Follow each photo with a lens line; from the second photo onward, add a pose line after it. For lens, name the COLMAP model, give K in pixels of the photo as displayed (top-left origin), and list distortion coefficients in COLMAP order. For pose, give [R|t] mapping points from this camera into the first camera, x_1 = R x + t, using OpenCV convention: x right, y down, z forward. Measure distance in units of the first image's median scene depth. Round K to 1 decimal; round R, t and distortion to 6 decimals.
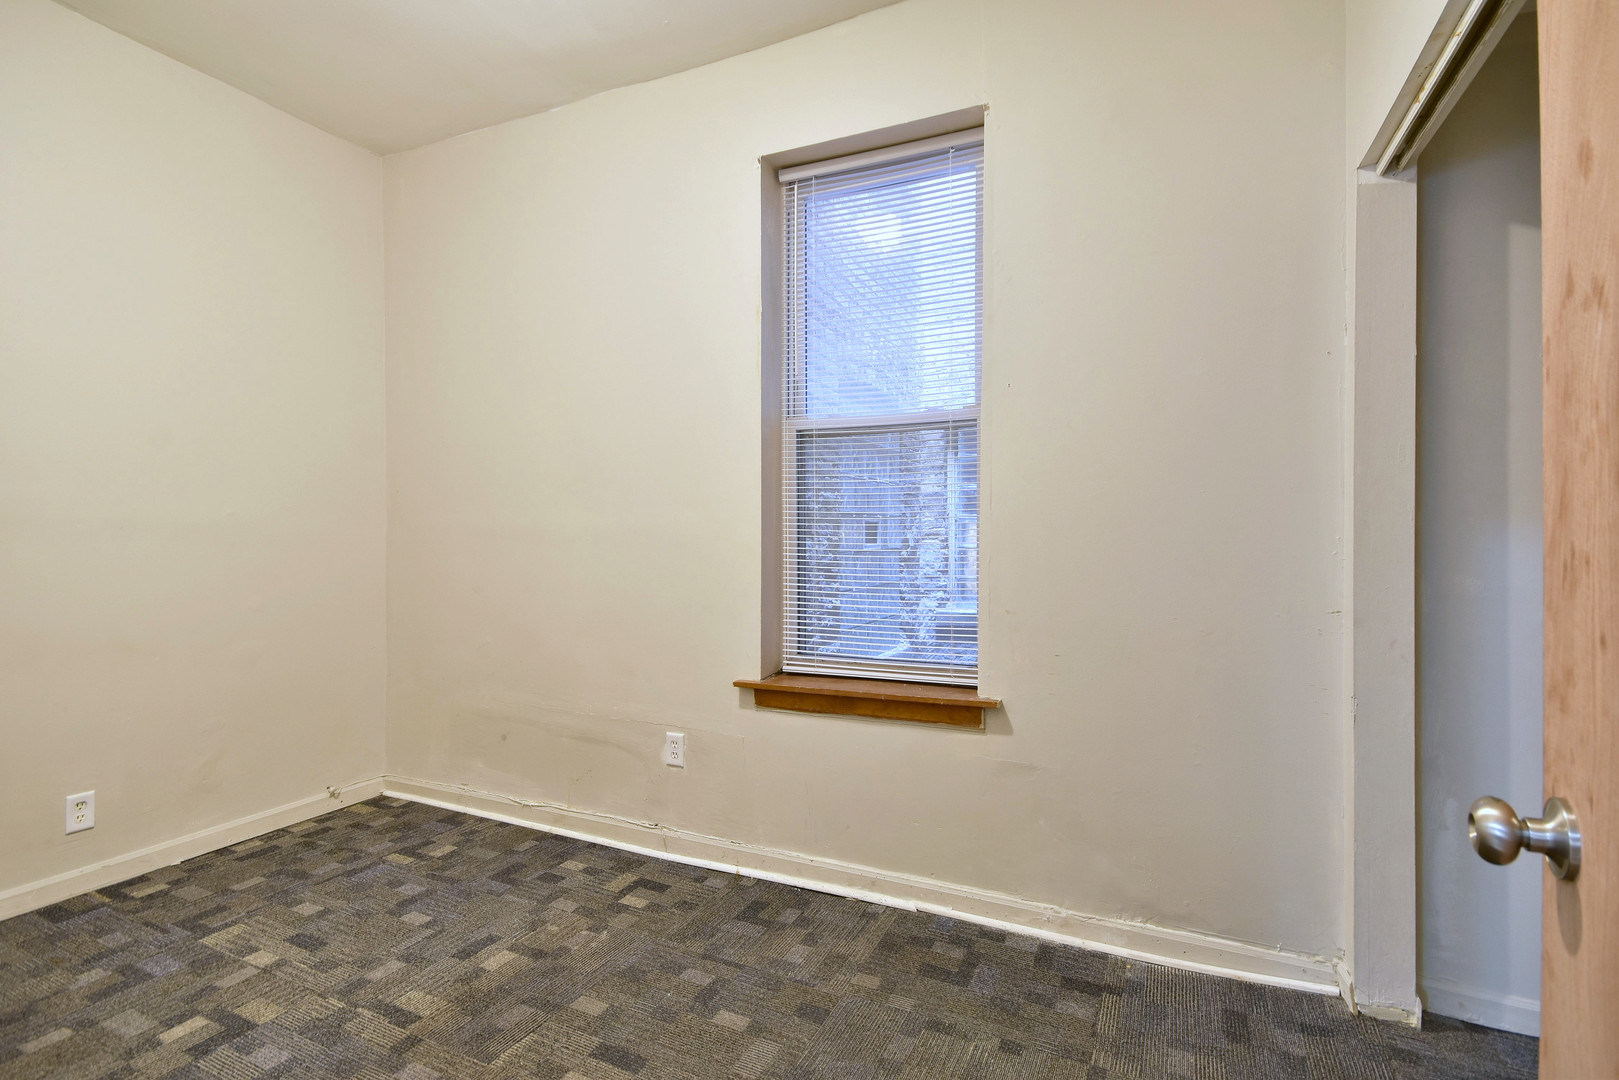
lens RADIAL K [[774.3, 0, 809.5], [0, 774.3, 540.0], [0, 0, 1]] dist [0.003629, -0.000209]
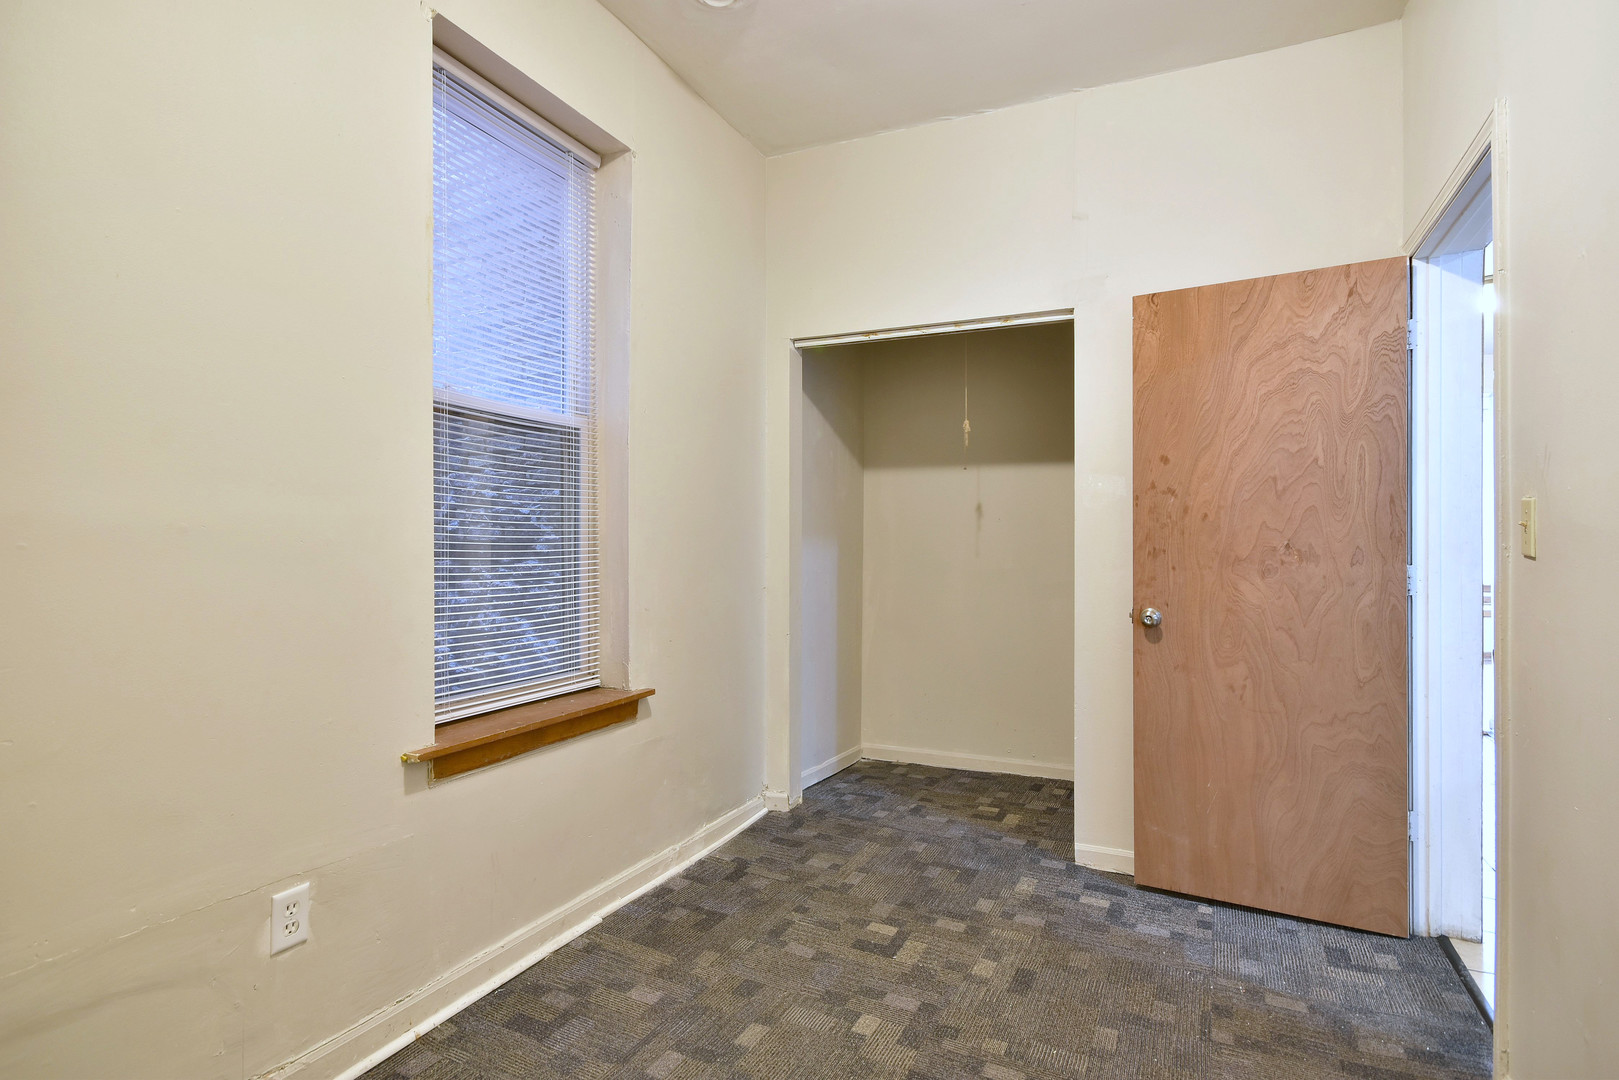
lens RADIAL K [[774.3, 0, 809.5], [0, 774.3, 540.0], [0, 0, 1]] dist [0.003629, -0.000209]
pose [[0.028300, 0.009340, 0.999556, -0.879367], [0.003979, 0.999947, -0.009456, 0.001959], [-0.999592, 0.004245, 0.028262, 0.727148]]
